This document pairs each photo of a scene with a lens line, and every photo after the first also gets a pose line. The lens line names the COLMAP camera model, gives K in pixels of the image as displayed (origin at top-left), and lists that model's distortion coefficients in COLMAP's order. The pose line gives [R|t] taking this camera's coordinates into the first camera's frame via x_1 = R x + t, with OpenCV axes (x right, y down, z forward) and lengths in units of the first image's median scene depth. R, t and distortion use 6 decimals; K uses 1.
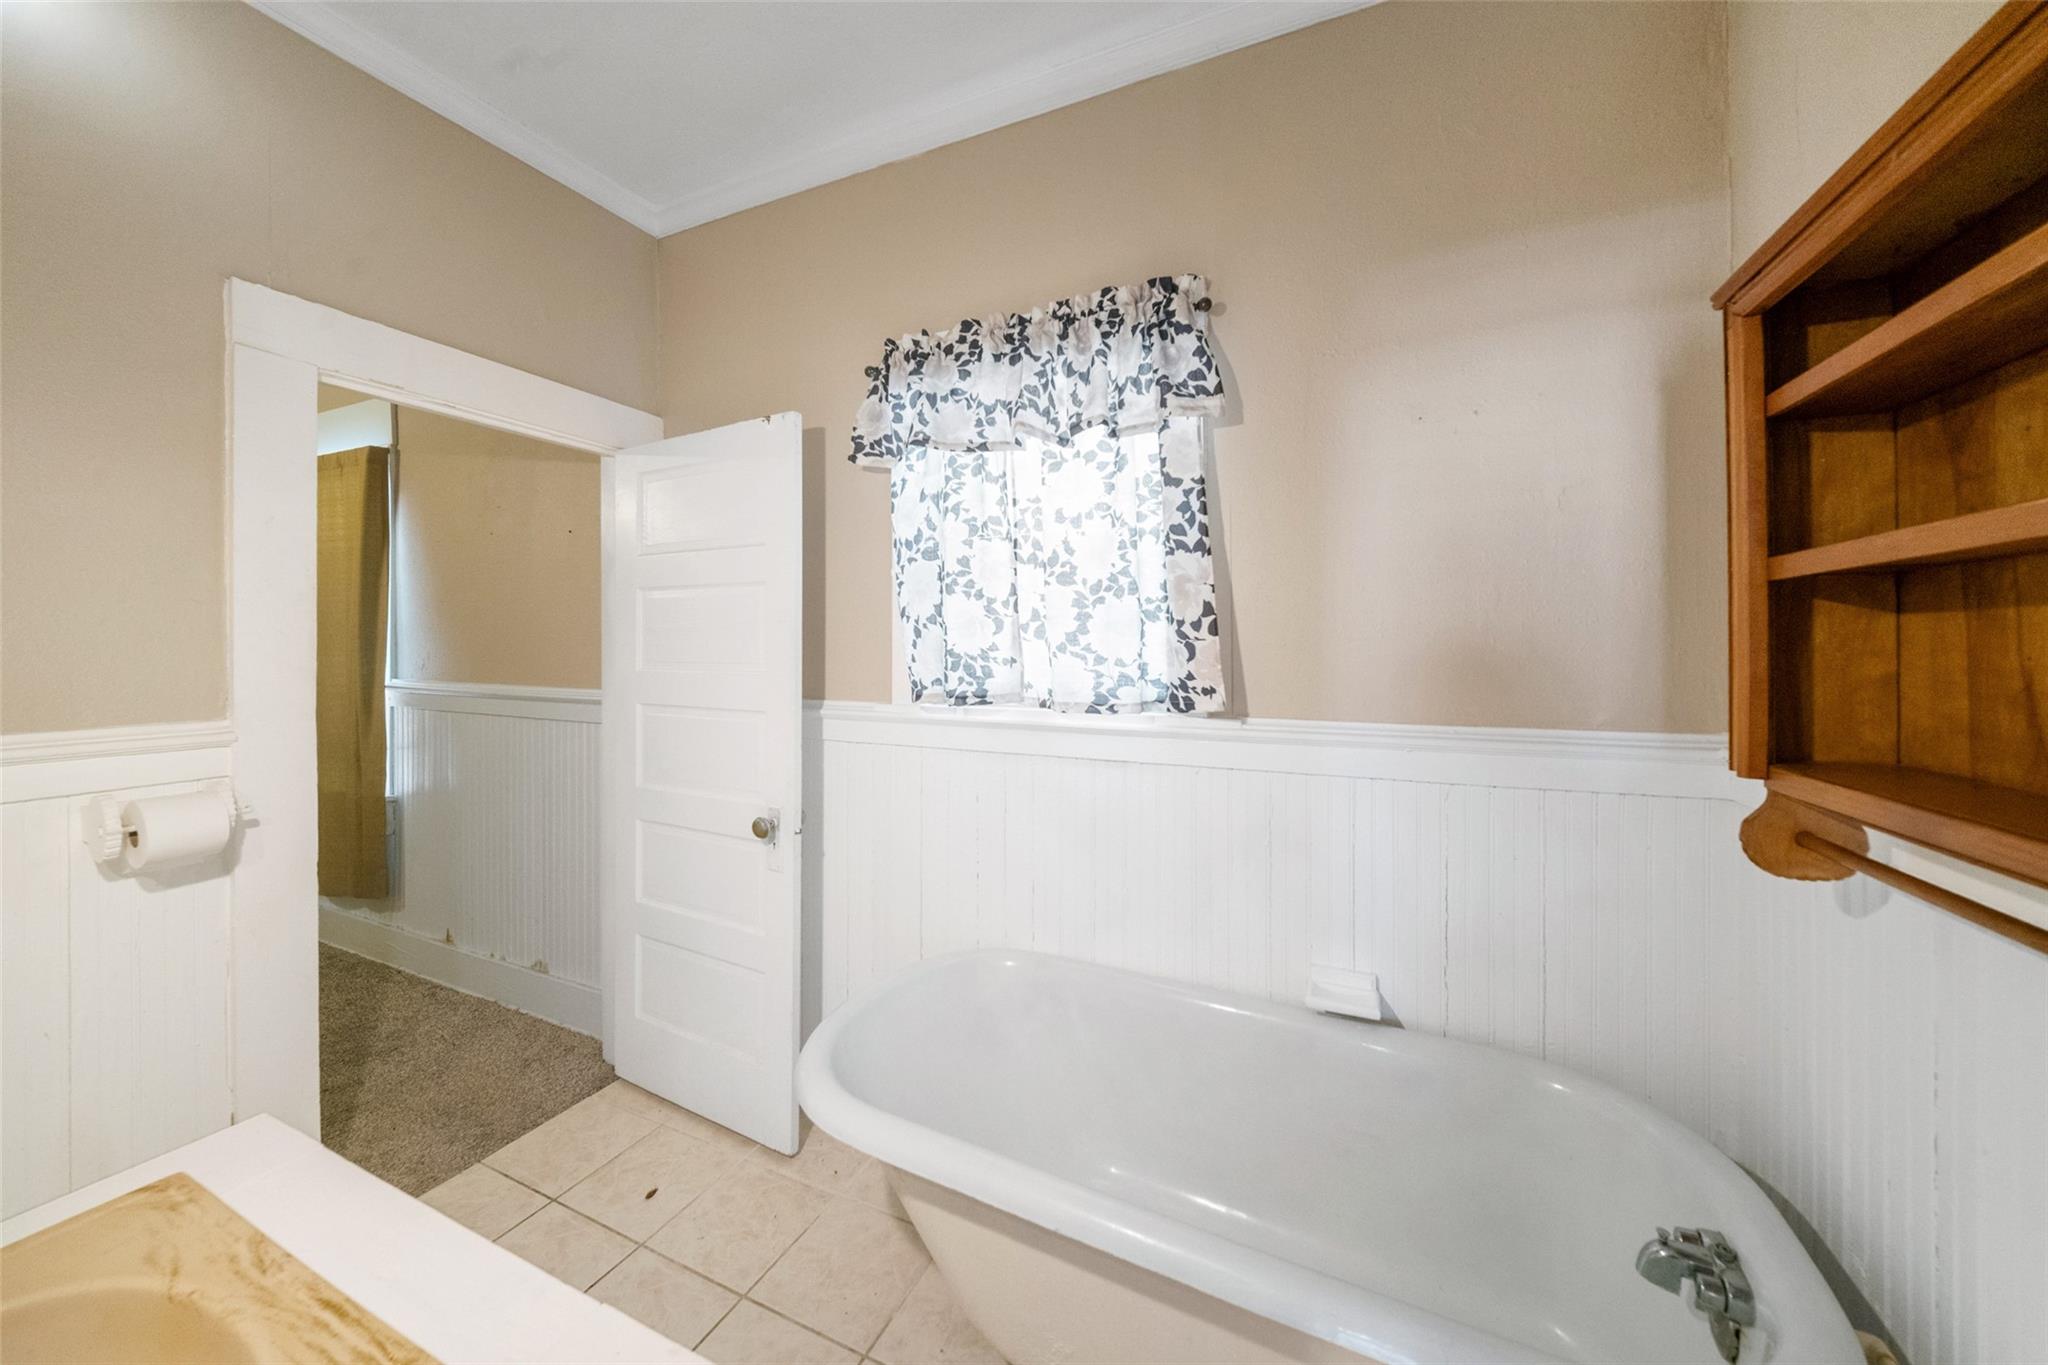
lens RADIAL K [[722.0, 0, 1026.3], [0, 722.0, 638.9], [0, 0, 1]] dist [-0.001031, -0.000135]
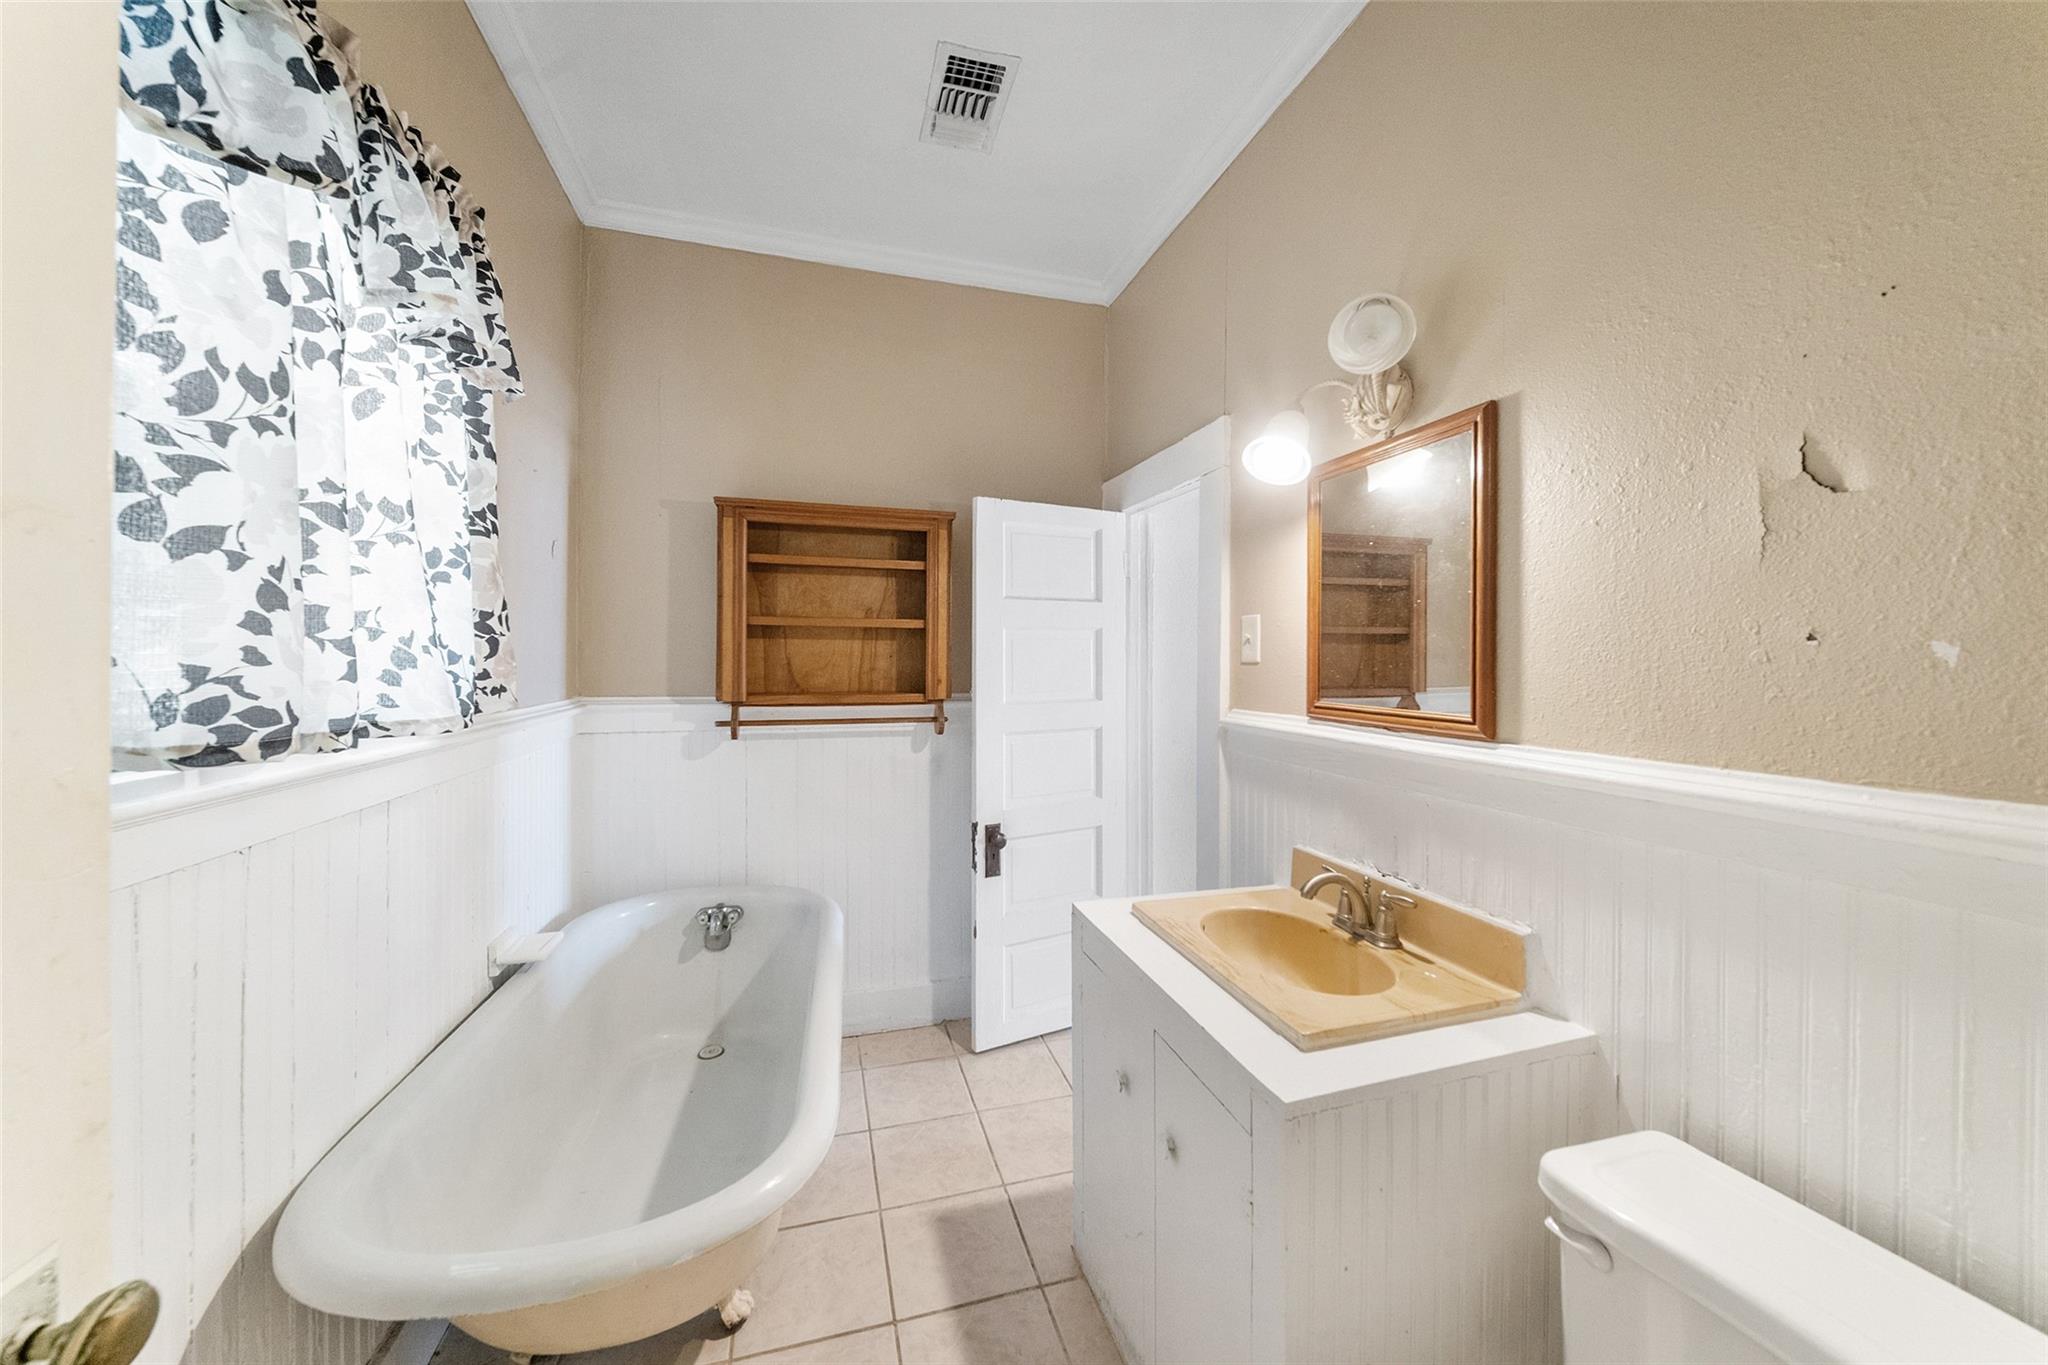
lens RADIAL K [[722.0, 0, 1026.3], [0, 722.0, 638.9], [0, 0, 1]] dist [-0.001031, -0.000135]
pose [[-0.653466, 0.018479, 0.756731, -0.863322], [-0.013040, 0.999279, -0.035662, 0.029007], [-0.756844, -0.033171, -0.652753, 1.044755]]
